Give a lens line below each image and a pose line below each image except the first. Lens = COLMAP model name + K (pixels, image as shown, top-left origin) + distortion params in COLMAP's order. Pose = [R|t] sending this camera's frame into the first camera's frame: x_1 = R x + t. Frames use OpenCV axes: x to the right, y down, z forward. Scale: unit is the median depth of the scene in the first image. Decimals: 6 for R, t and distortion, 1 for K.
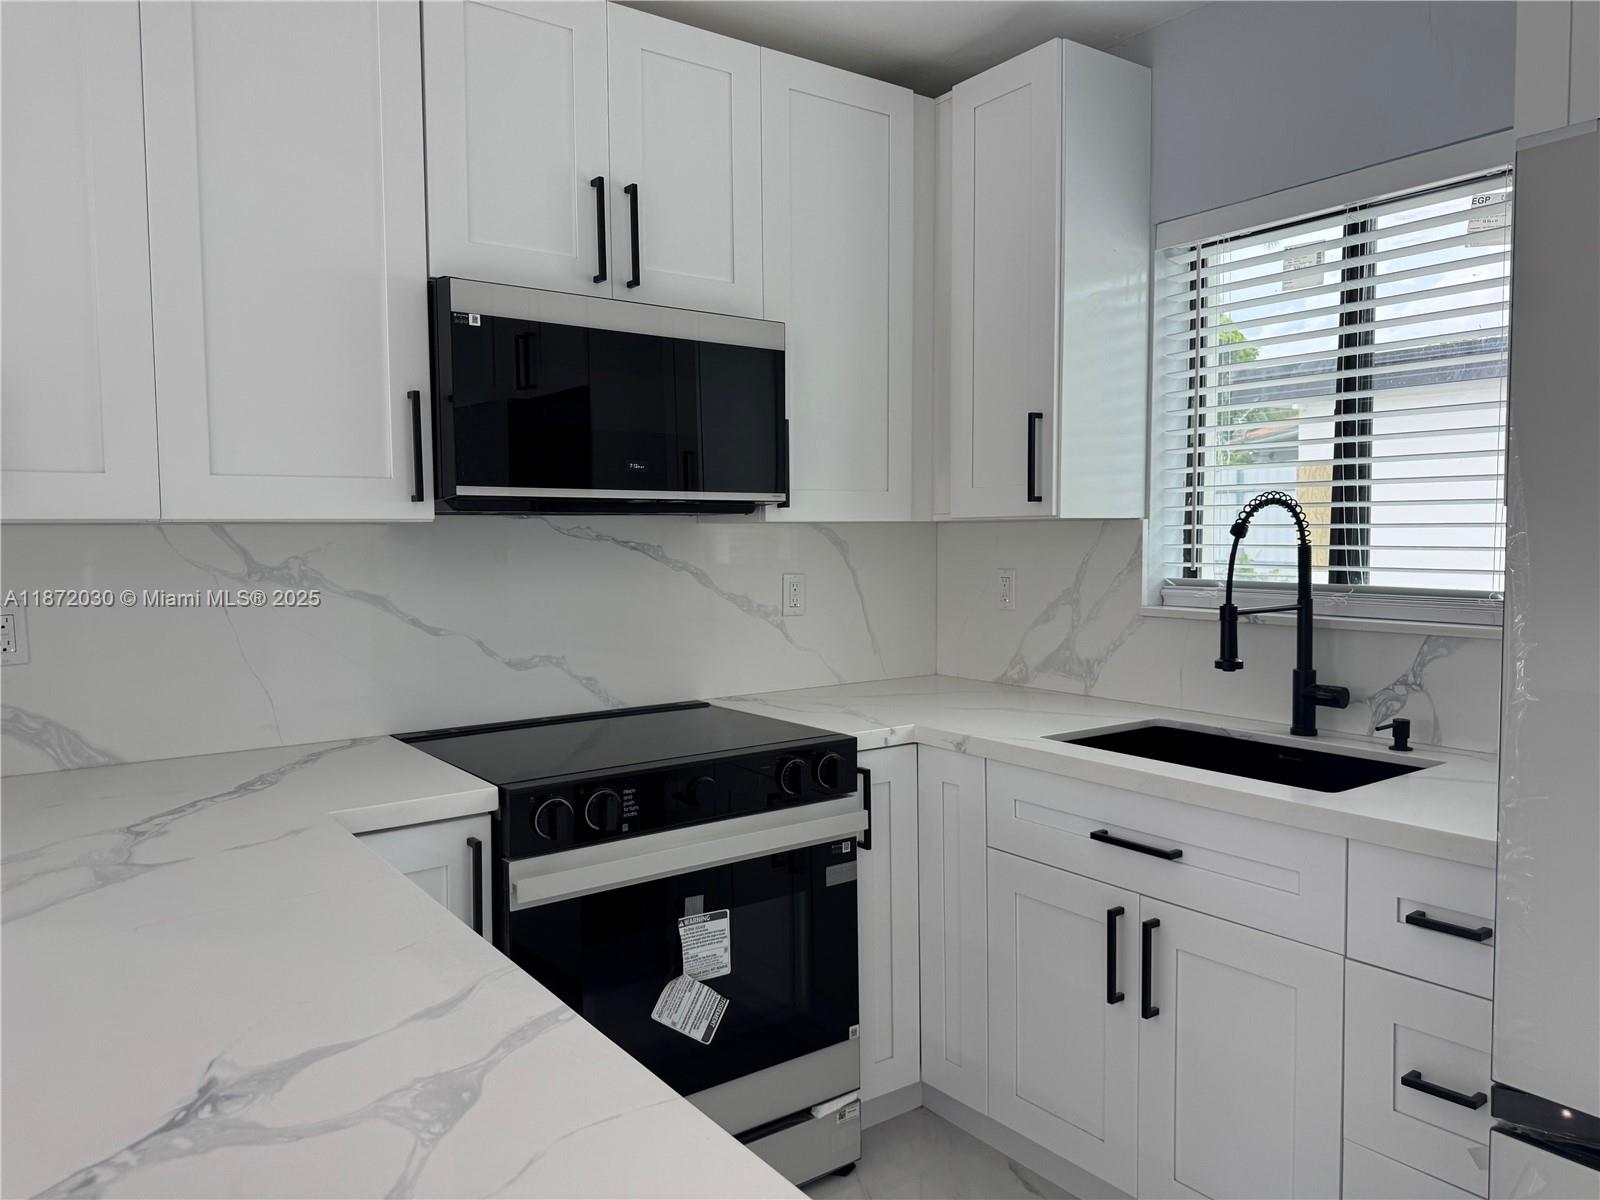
lens RADIAL K [[1116.6, 0, 815.3], [0, 1116.6, 602.1], [0, 0, 1]] dist [0.057309, -0.044674]
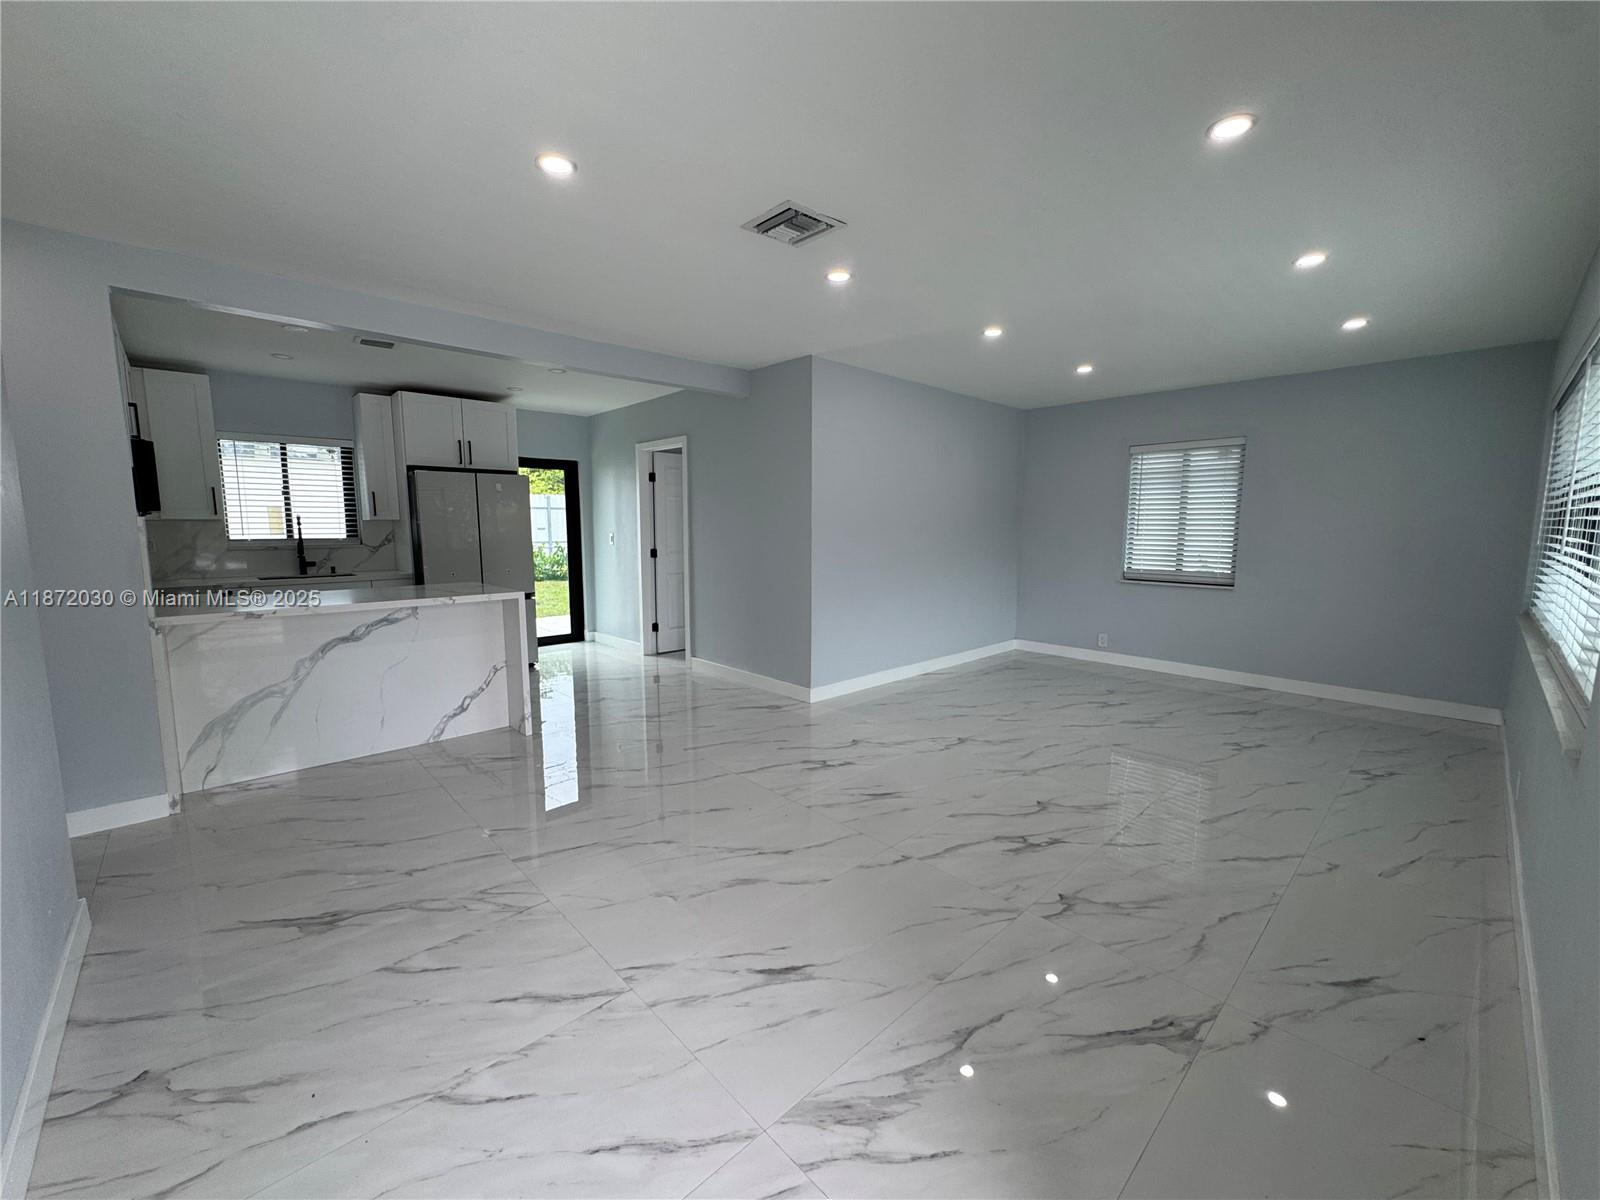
lens RADIAL K [[638.4, 0, 802.1], [0, 638.4, 607.2], [0, 0, 1]] dist [-0.004050, 0.000682]
pose [[-0.135676, -0.119508, 0.983519, -2.019591], [0.064934, 0.989491, 0.129191, 0.051893], [-0.988623, 0.081392, -0.126490, -0.461940]]
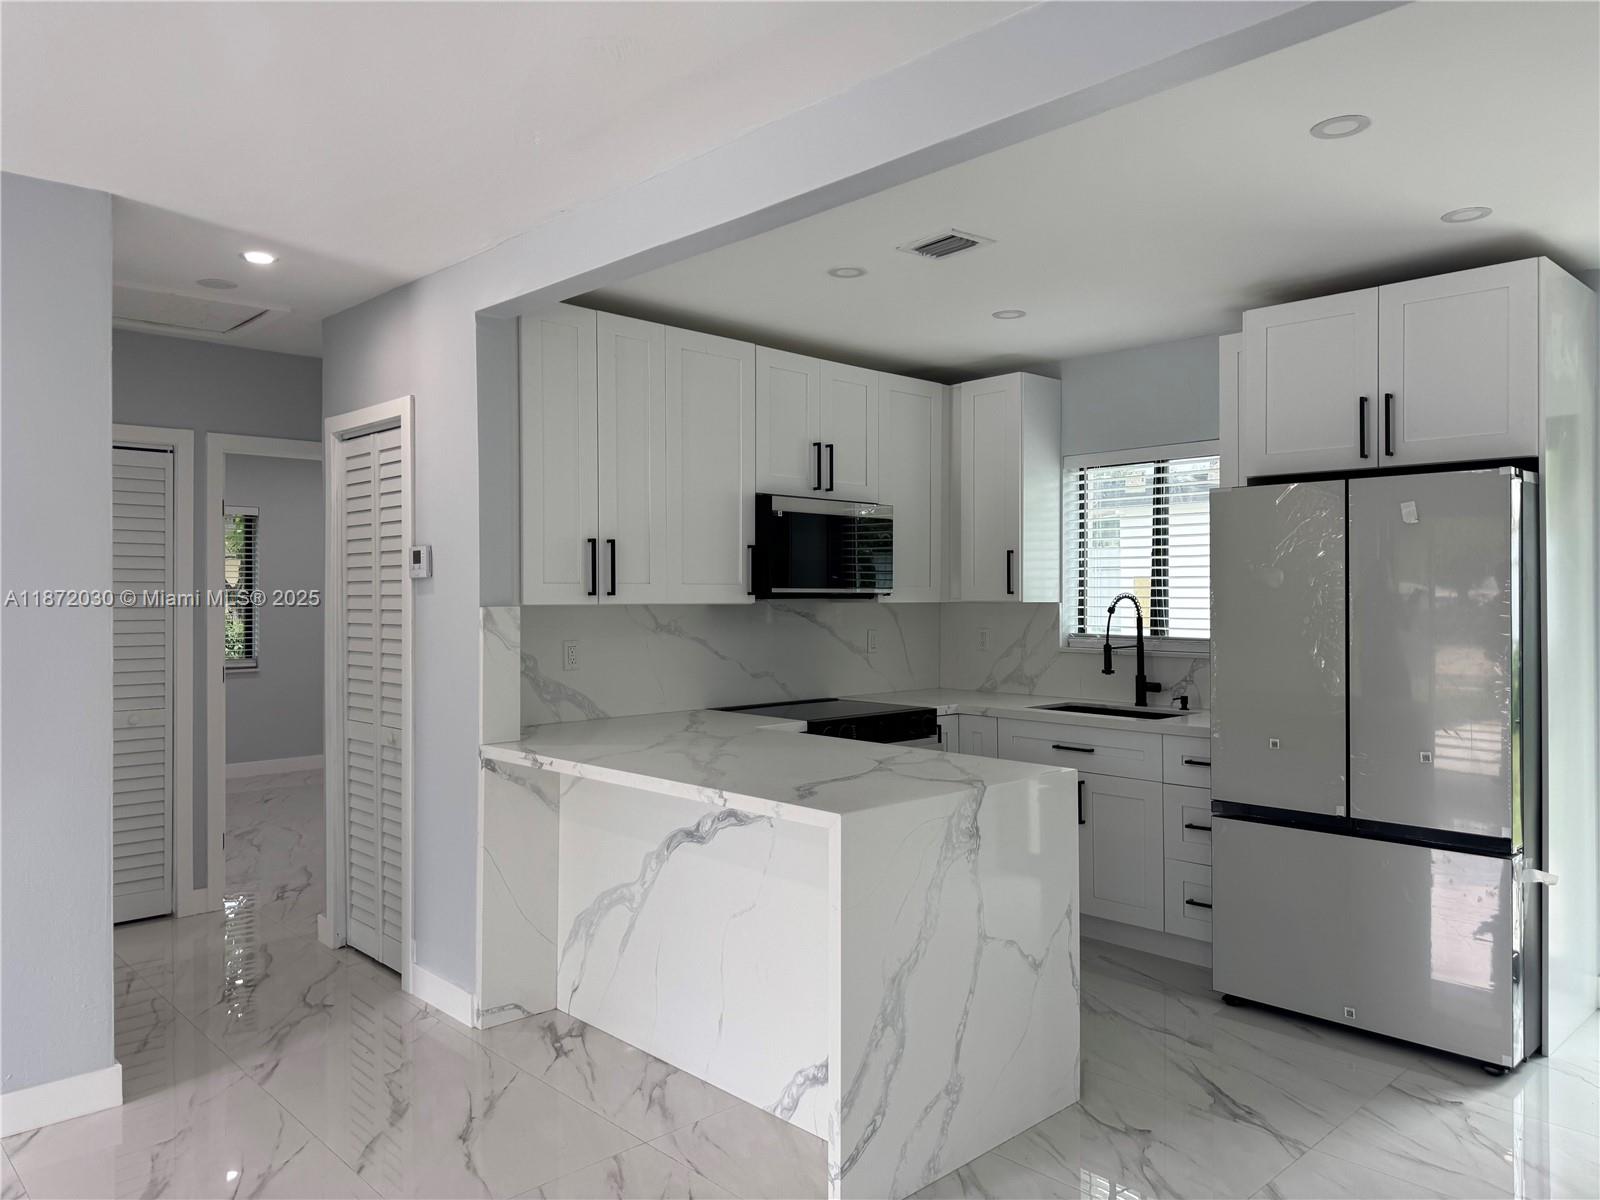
lens RADIAL K [[1116.6, 0, 792.2], [0, 1116.6, 586.0], [0, 0, 1]] dist [0.057309, -0.044674]
pose [[0.991259, 0.008653, 0.131645, -0.485057], [0.000737, 0.997468, -0.071111, 0.040422], [-0.131927, 0.070587, 0.988743, -0.992008]]
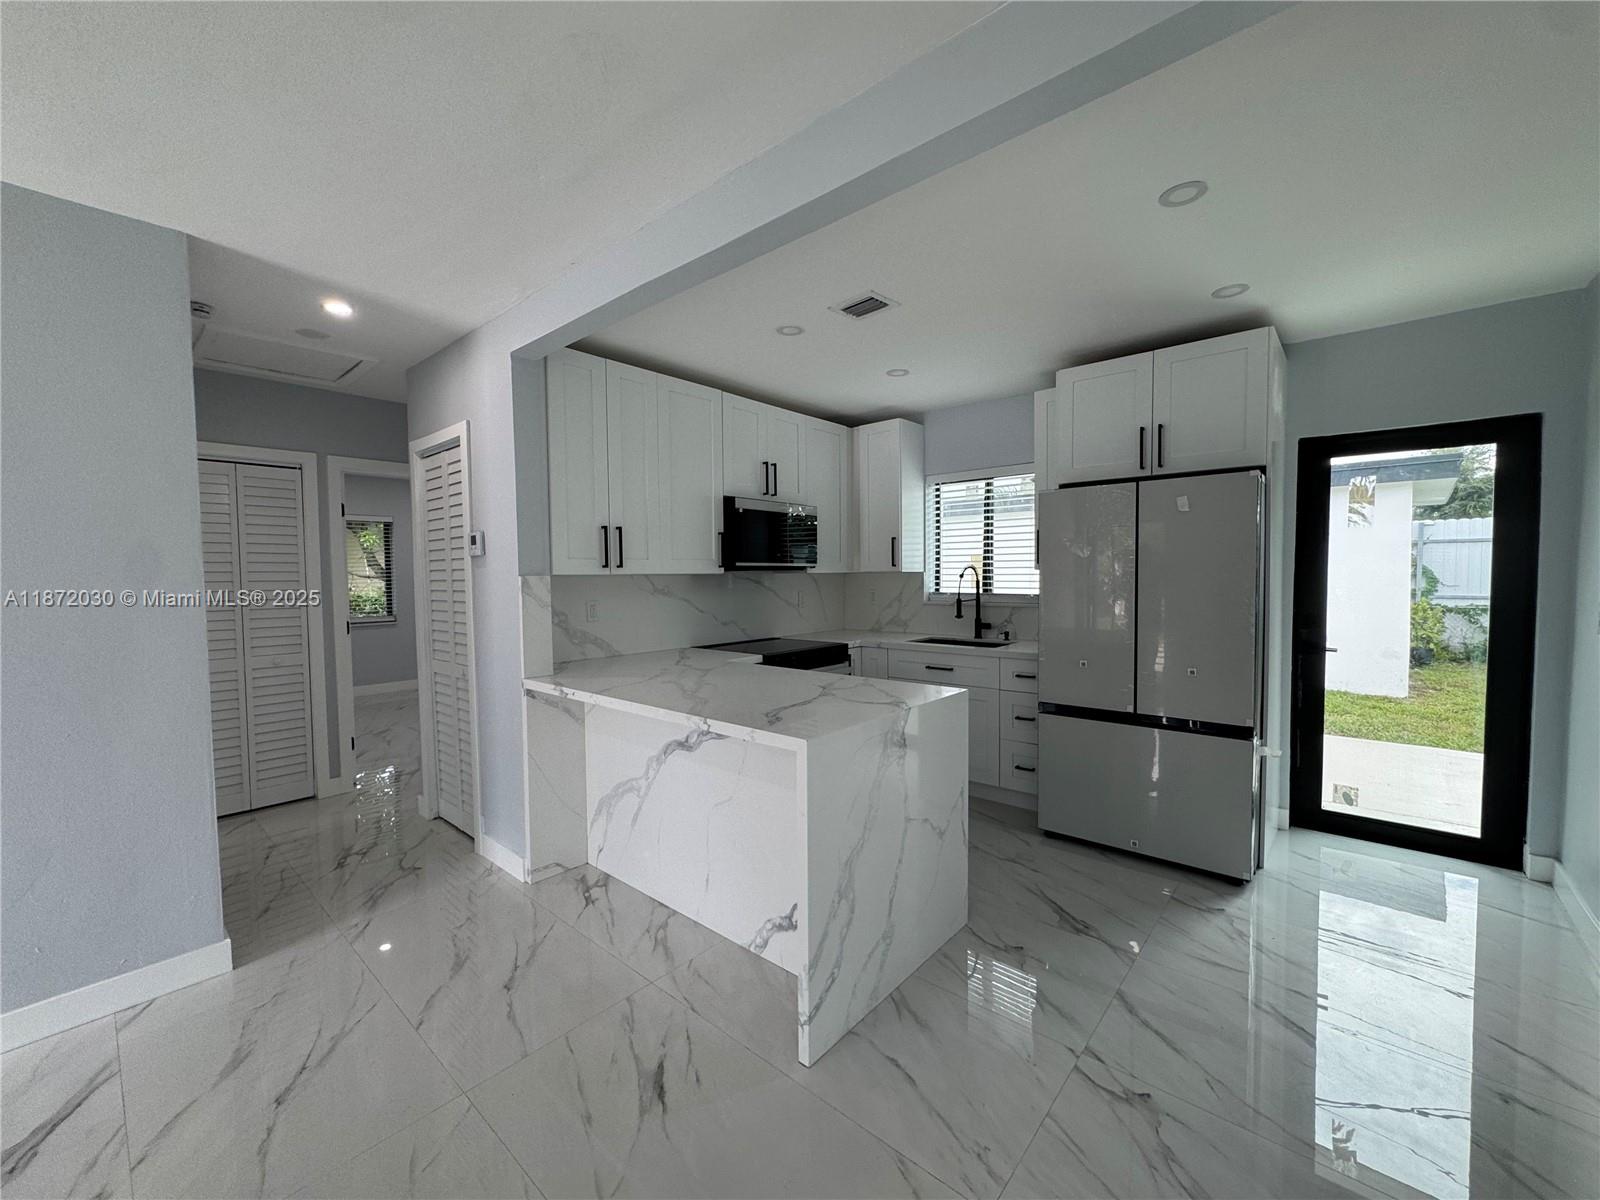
lens RADIAL K [[638.4, 0, 801.4], [0, 638.4, 603.1], [0, 0, 1]] dist [-0.004050, 0.000682]
pose [[0.973631, -0.011460, 0.227842, -0.469996], [0.015636, 0.999741, -0.016533, 0.036003], [-0.227594, 0.019660, 0.973558, -0.661845]]
